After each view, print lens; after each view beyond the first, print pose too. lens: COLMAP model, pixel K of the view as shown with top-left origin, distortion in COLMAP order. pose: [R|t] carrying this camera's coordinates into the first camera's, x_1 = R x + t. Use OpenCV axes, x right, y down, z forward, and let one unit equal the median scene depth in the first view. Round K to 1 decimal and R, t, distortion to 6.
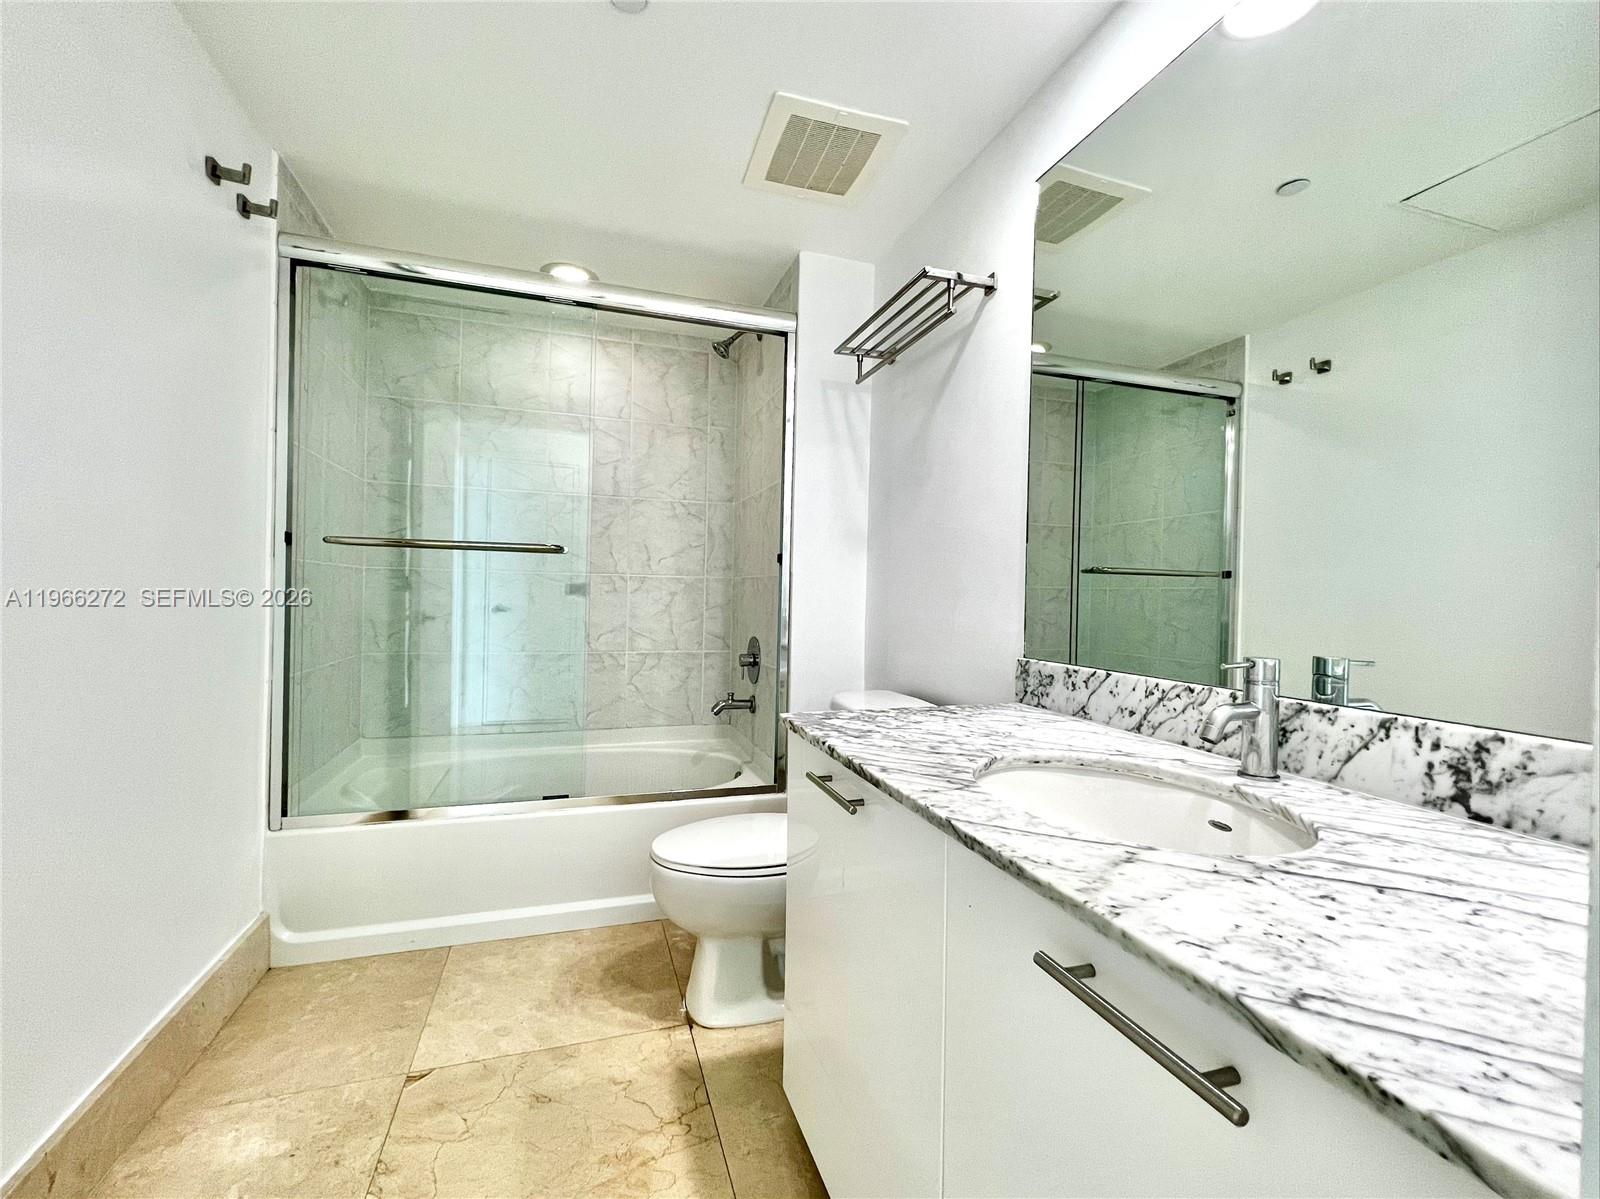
lens RADIAL K [[695.0, 0, 829.6], [0, 695.0, 601.8], [0, 0, 1]] dist [-0.001252, 0.000664]
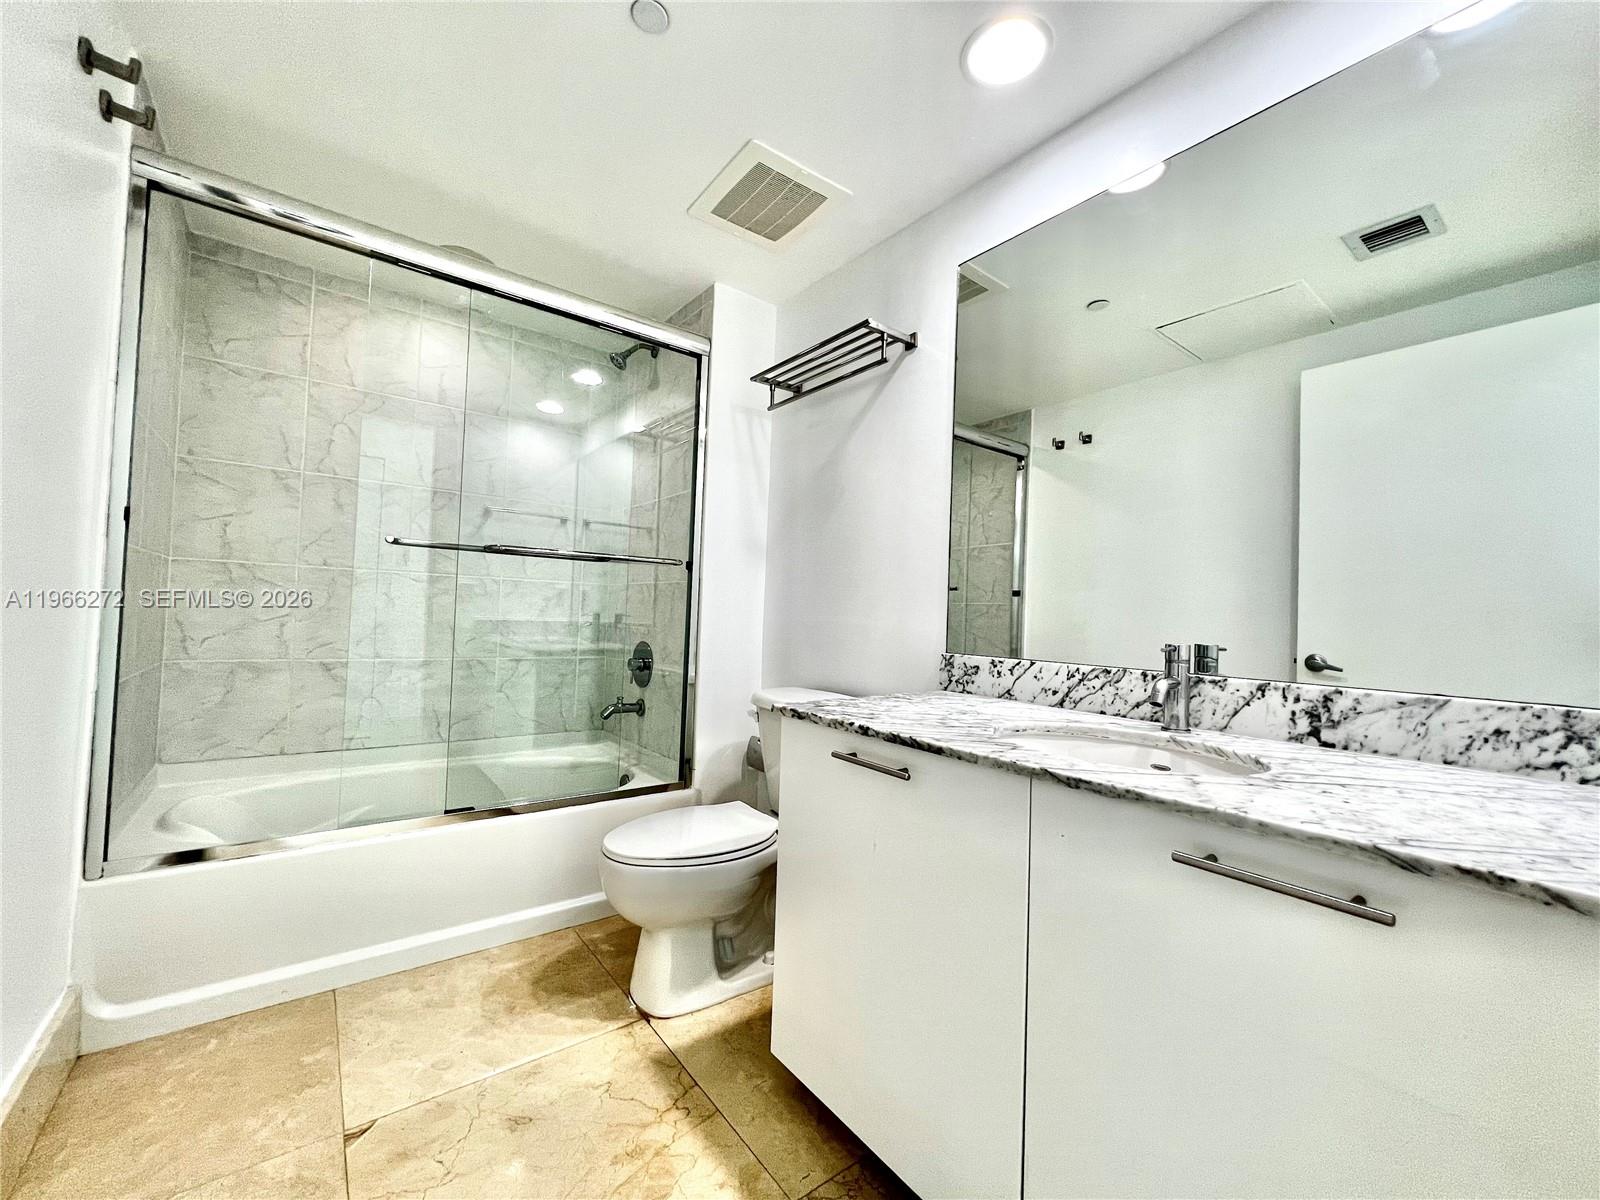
lens RADIAL K [[639.8, 0, 832.1], [0, 639.8, 603.3], [0, 0, 1]] dist [-0.001477, 0.000516]
pose [[0.941799, 0.018390, 0.335672, -0.273905], [-0.010725, 0.999638, -0.024676, 0.022834], [-0.336005, 0.019640, 0.941656, 0.018443]]
